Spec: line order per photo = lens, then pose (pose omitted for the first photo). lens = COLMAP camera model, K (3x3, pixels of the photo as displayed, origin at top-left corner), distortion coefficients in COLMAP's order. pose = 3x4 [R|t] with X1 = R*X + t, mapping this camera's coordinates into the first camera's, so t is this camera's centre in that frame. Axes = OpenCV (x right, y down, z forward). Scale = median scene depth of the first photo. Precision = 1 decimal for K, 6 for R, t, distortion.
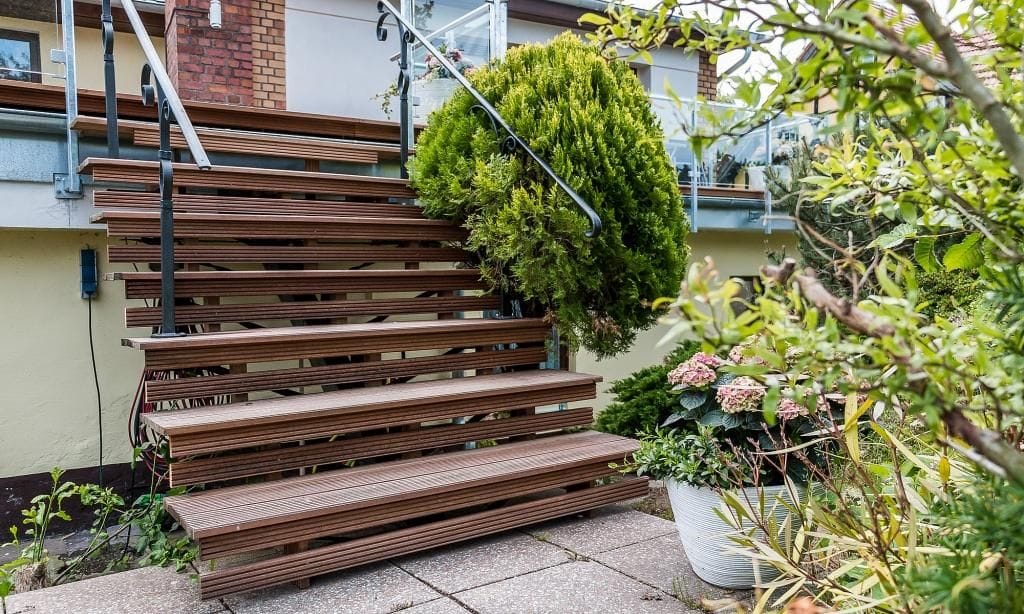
lens RADIAL K [[740.3, 0, 538.7], [0, 740.3, 326.9], [0, 0, 1]] dist [0.030755, -0.001710]
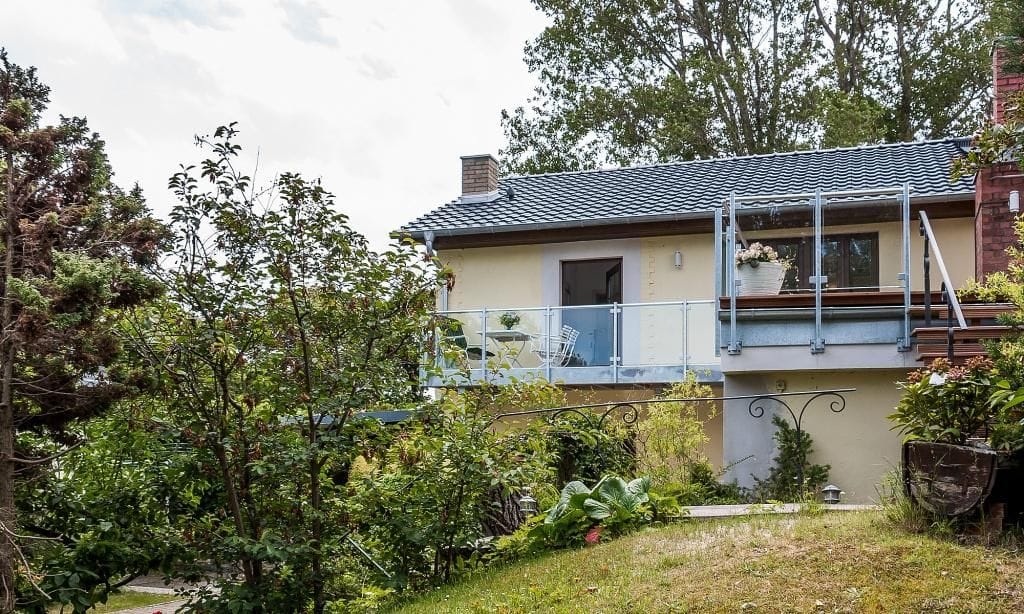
lens RADIAL K [[833.8, 0, 516.9], [0, 833.8, 305.0], [0, 0, 1]] dist [-0.032349, -0.000289]
pose [[0.555826, -0.098111, -0.825489, 0.492108], [-0.101703, 0.977526, -0.184661, 0.177426], [0.825054, 0.186594, 0.533356, -0.823469]]
